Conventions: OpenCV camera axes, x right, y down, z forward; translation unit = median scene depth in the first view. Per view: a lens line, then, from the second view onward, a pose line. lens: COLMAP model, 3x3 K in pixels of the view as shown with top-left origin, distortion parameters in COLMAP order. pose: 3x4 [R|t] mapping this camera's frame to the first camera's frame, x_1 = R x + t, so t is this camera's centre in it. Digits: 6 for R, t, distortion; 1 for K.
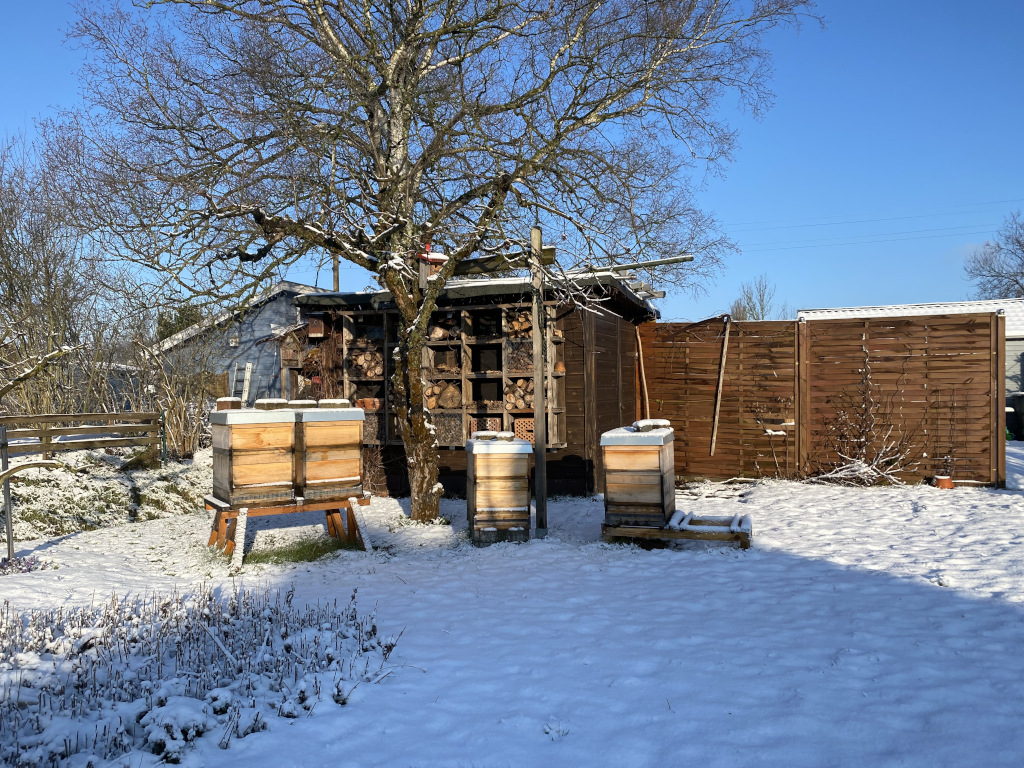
lens RADIAL K [[779.9, 0, 506.5], [0, 779.9, 386.2], [0, 0, 1]] dist [0.010691, -0.032833]
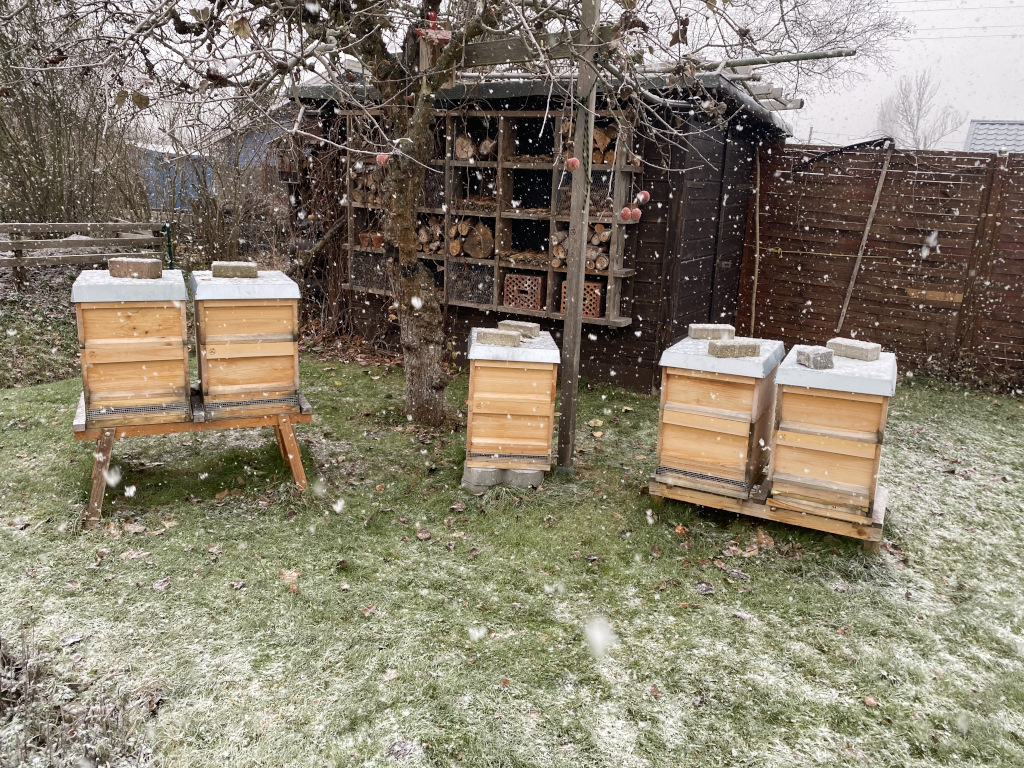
lens RADIAL K [[779.9, 0, 518.3], [0, 779.9, 382.4], [0, 0, 1]] dist [0.010691, -0.032833]
pose [[0.990342, 0.082981, -0.111071, 0.058189], [-0.052027, 0.964996, 0.257054, -0.050554], [0.128514, -0.248793, 0.959993, 0.277765]]
